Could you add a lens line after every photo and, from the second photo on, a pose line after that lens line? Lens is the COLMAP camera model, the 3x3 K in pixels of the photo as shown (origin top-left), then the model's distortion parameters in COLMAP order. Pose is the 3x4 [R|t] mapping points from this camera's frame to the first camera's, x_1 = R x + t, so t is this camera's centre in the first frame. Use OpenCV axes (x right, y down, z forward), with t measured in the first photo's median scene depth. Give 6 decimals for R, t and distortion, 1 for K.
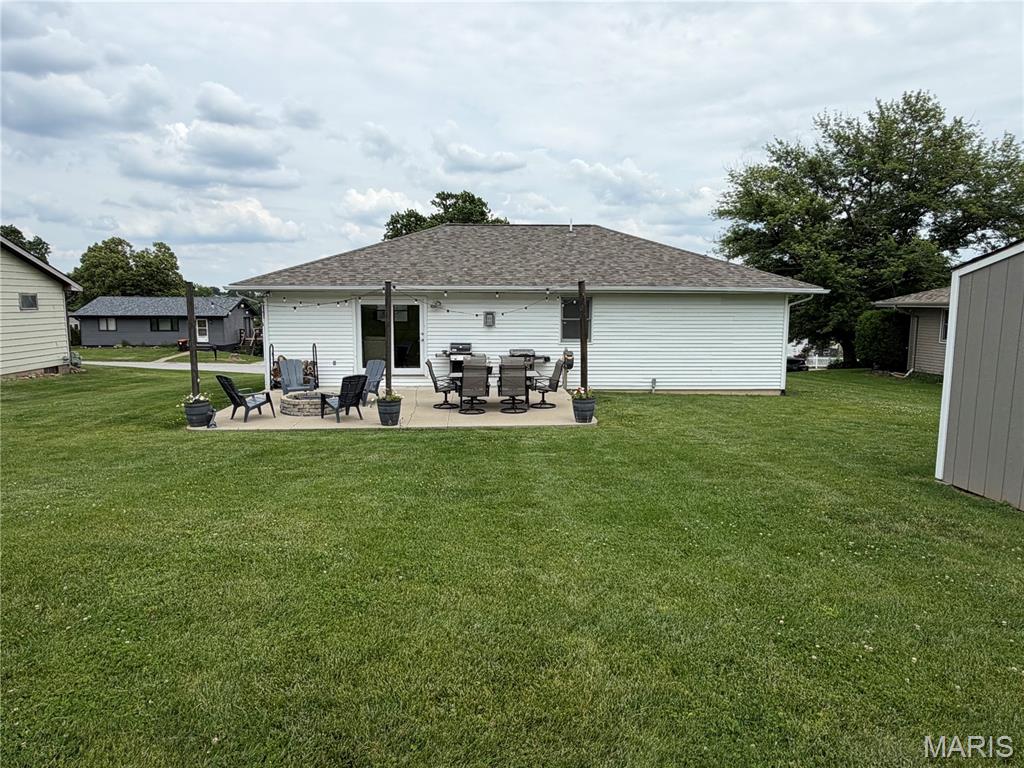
lens RADIAL K [[659.5, 0, 499.4], [0, 659.5, 393.5], [0, 0, 1]] dist [0.005848, 0.004381]
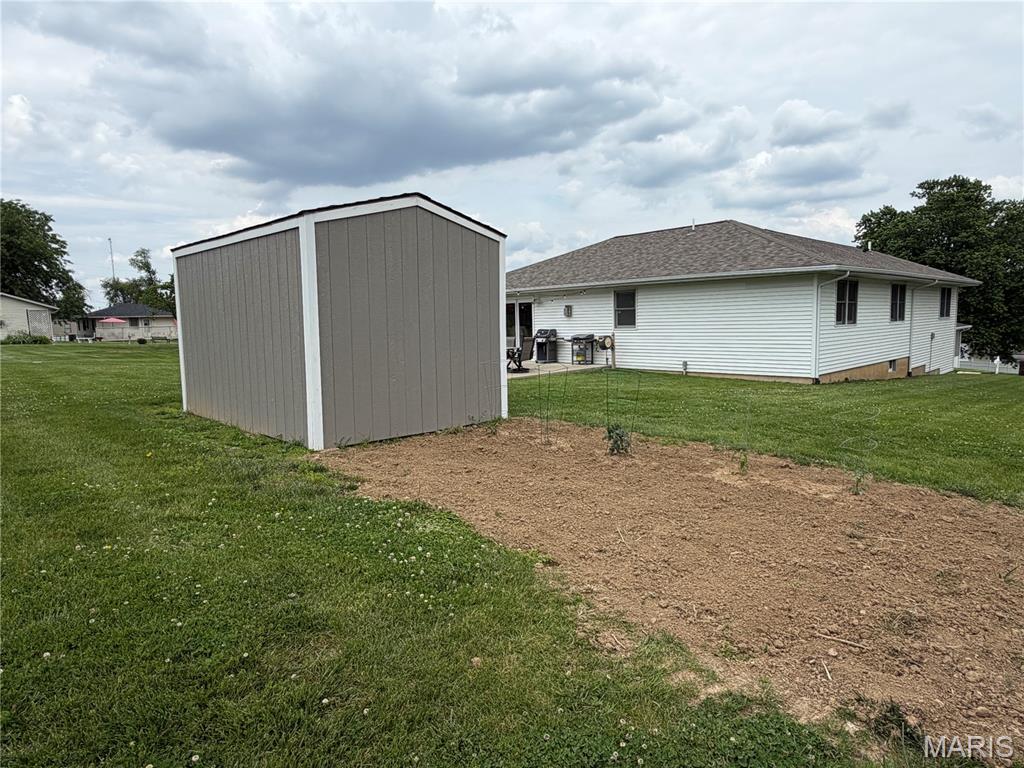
lens RADIAL K [[629.1, 0, 521.7], [0, 629.1, 391.6], [0, 0, 1]] dist [0.018278, -0.003367]
pose [[0.670411, 0.064854, -0.739150, 0.836212], [-0.076434, 0.996910, 0.018144, 0.029168], [0.738043, 0.044332, 0.673296, 0.107798]]
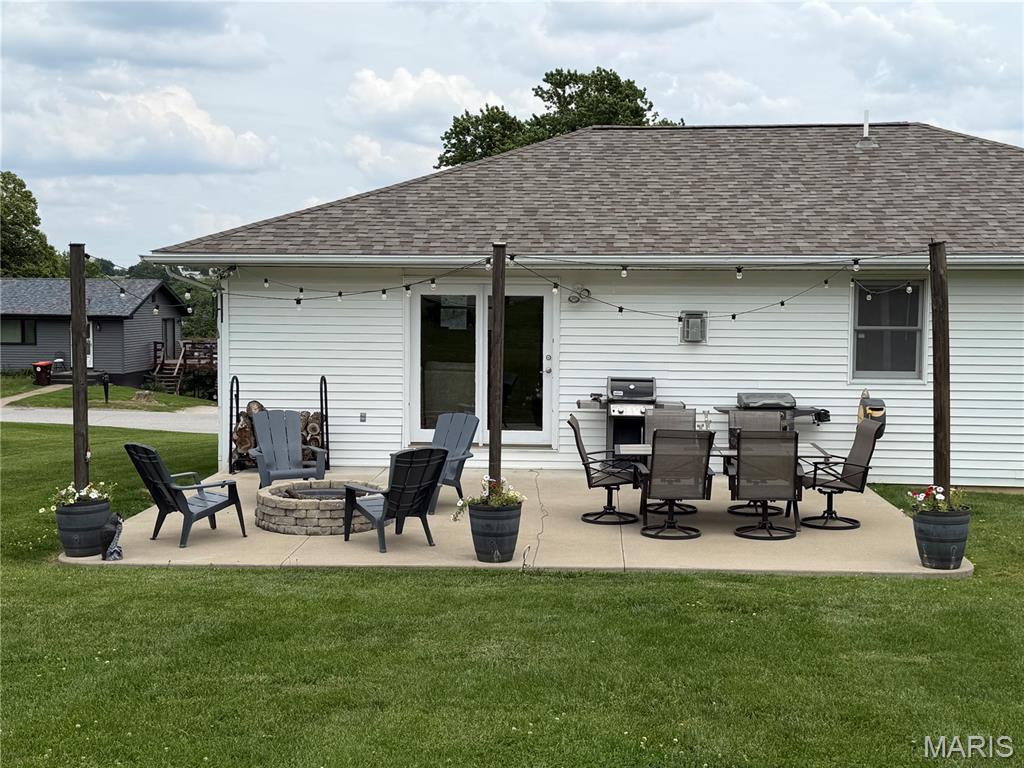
lens RADIAL K [[1317.9, 0, 512.4], [0, 1317.9, 392.8], [0, 0, 1]] dist [0.147357, 0.000000]
pose [[0.994349, 0.012114, -0.105471, -0.042771], [-0.018469, 0.998058, -0.059489, -0.009116], [0.104546, 0.061101, 0.992641, 0.067751]]
